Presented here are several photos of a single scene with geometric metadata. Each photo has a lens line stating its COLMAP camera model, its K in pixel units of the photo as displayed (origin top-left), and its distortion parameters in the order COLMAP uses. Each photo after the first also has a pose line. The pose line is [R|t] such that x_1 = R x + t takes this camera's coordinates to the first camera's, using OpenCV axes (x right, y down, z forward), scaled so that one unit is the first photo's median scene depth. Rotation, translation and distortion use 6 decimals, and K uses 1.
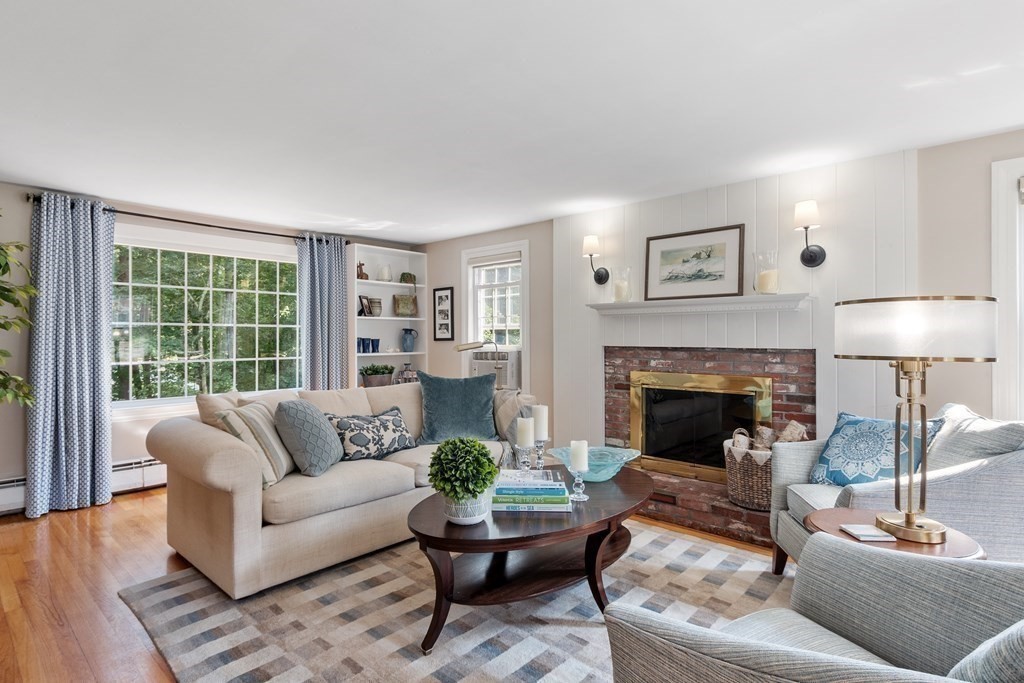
lens RADIAL K [[612.6, 0, 510.0], [0, 612.6, 334.5], [0, 0, 1]] dist [0.001004, -0.000353]
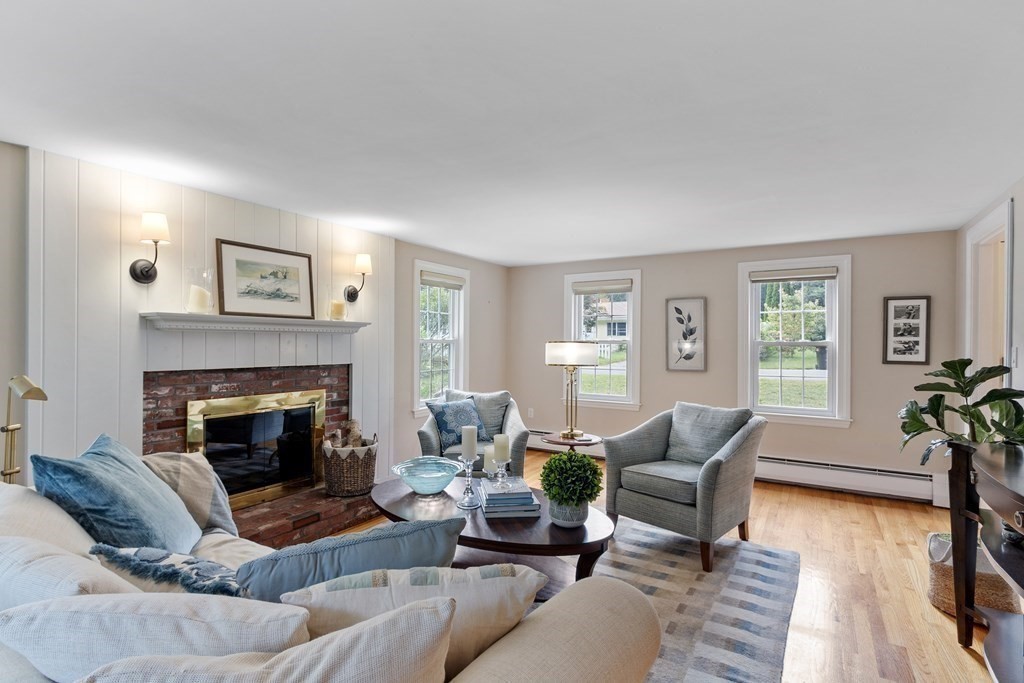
lens RADIAL K [[498.7, 0, 511.8], [0, 498.7, 345.2], [0, 0, 1]] dist [0.000013, 0.000039]
pose [[-0.248056, -0.004367, 0.968736, -0.557608], [-0.011684, 0.999931, 0.001516, -0.019187], [-0.968675, -0.010943, -0.248089, 0.811219]]
